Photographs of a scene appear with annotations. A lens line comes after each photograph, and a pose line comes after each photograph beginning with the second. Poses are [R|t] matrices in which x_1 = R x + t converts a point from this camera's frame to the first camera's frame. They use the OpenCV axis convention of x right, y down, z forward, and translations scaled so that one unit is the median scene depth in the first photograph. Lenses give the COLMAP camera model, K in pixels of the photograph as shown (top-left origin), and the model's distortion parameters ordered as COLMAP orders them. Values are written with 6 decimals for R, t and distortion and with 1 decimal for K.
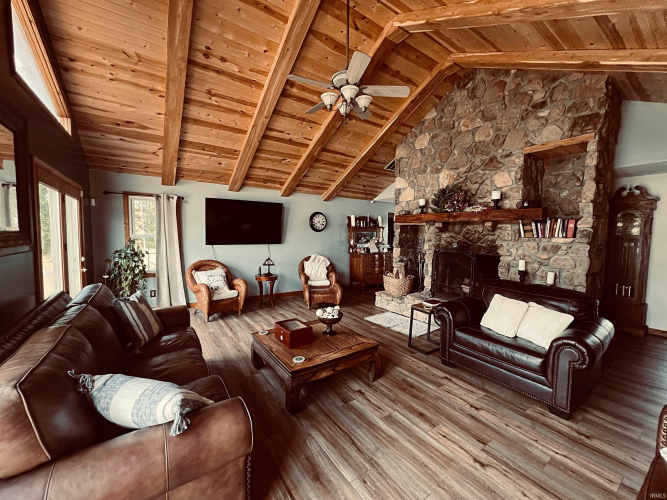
lens RADIAL K [[267.4, 0, 336.3], [0, 267.4, 250.7], [0, 0, 1]] dist [-0.004695, -0.000358]
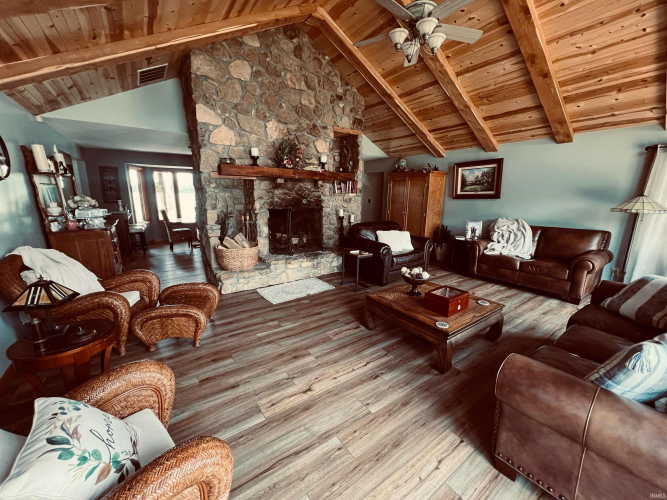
lens RADIAL K [[267.4, 0, 335.4], [0, 267.4, 250.5], [0, 0, 1]] dist [-0.004695, -0.000358]
pose [[-0.007279, -0.218742, 0.975755, -0.674723], [0.058866, 0.973995, 0.218787, -0.056898], [-0.998239, 0.059031, 0.005787, 0.901537]]
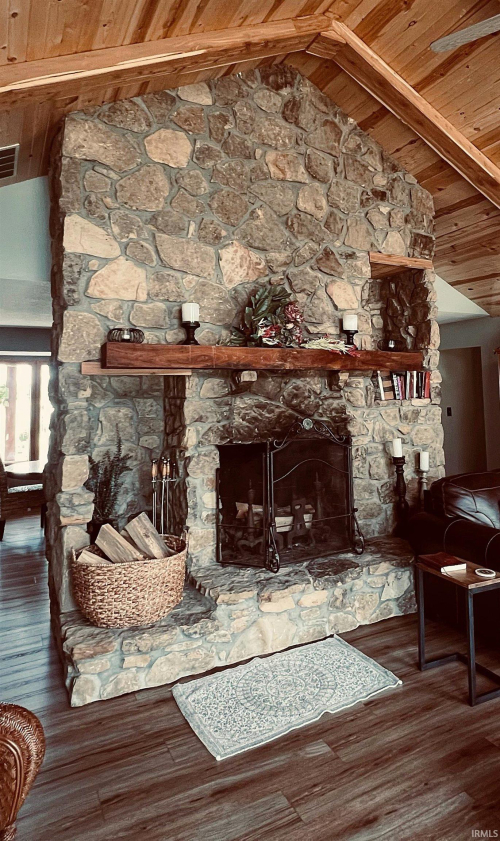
lens RADIAL K [[529.6, 0, 300.8], [0, 529.6, 345.3], [0, 0, 1]] dist [-0.002260, -0.001073]
pose [[0.099247, 0.076615, 0.992109, -0.429537], [0.089377, 0.992315, -0.085572, -0.076281], [-0.991041, 0.097164, 0.091636, 0.941465]]
